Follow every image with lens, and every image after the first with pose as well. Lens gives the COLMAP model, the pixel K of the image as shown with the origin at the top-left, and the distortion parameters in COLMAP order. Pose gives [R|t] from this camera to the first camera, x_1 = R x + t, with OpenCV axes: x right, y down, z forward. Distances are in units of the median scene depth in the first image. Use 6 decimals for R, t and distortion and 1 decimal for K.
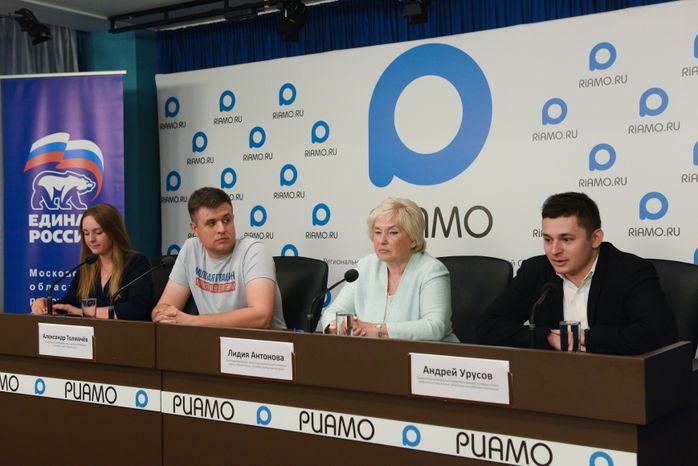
lens RADIAL K [[900.7, 0, 349.3], [0, 900.7, 233.5], [0, 0, 1]] dist [0.089141, 0.034153]
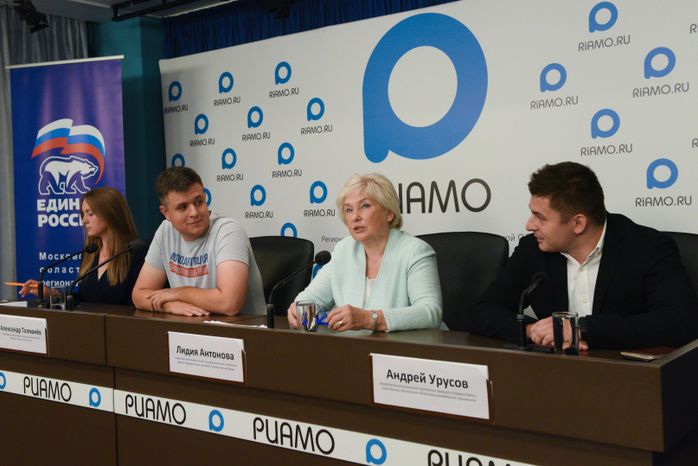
lens RADIAL K [[797.3, 0, 328.0], [0, 797.3, 214.5], [0, 0, 1]] dist [0.043647, 0.009808]
pose [[0.997446, -0.023480, -0.067460, 0.037511], [0.023816, 0.999708, 0.004180, 0.000067], [0.067342, -0.005776, 0.997713, 0.122731]]
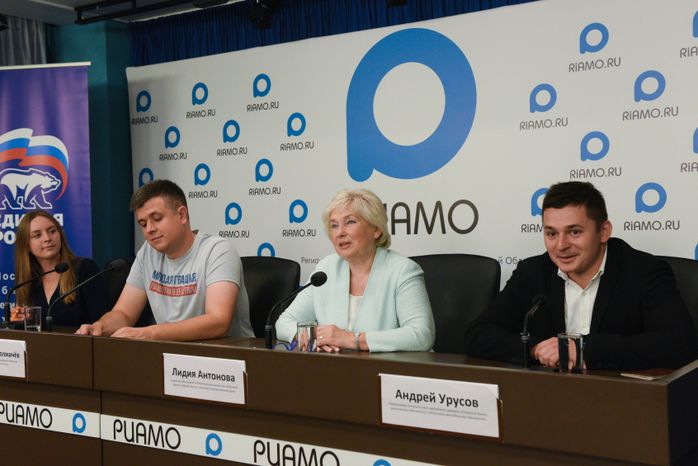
lens RADIAL K [[854.5, 0, 349.7], [0, 854.5, 232.5], [0, 0, 1]] dist [0.076333, 0.021528]
pose [[0.999914, -0.011371, 0.006472, 0.016733], [0.011354, 0.999932, 0.002615, -0.000386], [-0.006501, -0.002541, 0.999976, 0.096697]]
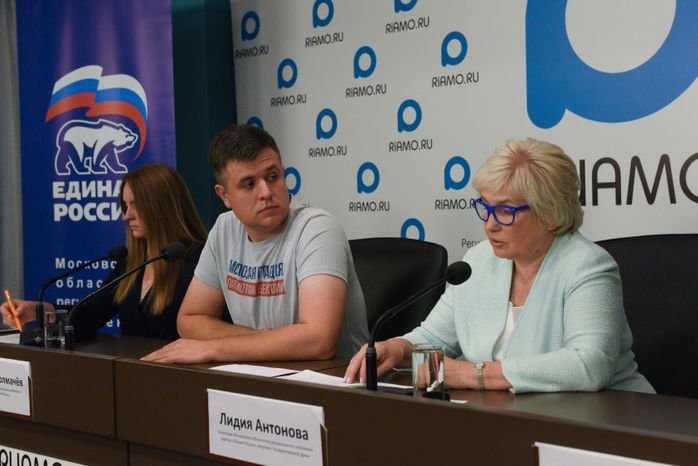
lens RADIAL K [[1092.2, 0, 369.1], [0, 1092.2, 216.3], [0, 0, 1]] dist [0.138306, -0.091348]
pose [[0.986402, -0.014715, -0.163690, 0.035941], [0.016435, 0.999823, 0.009157, 0.002397], [0.163527, -0.011723, 0.986469, 0.190654]]
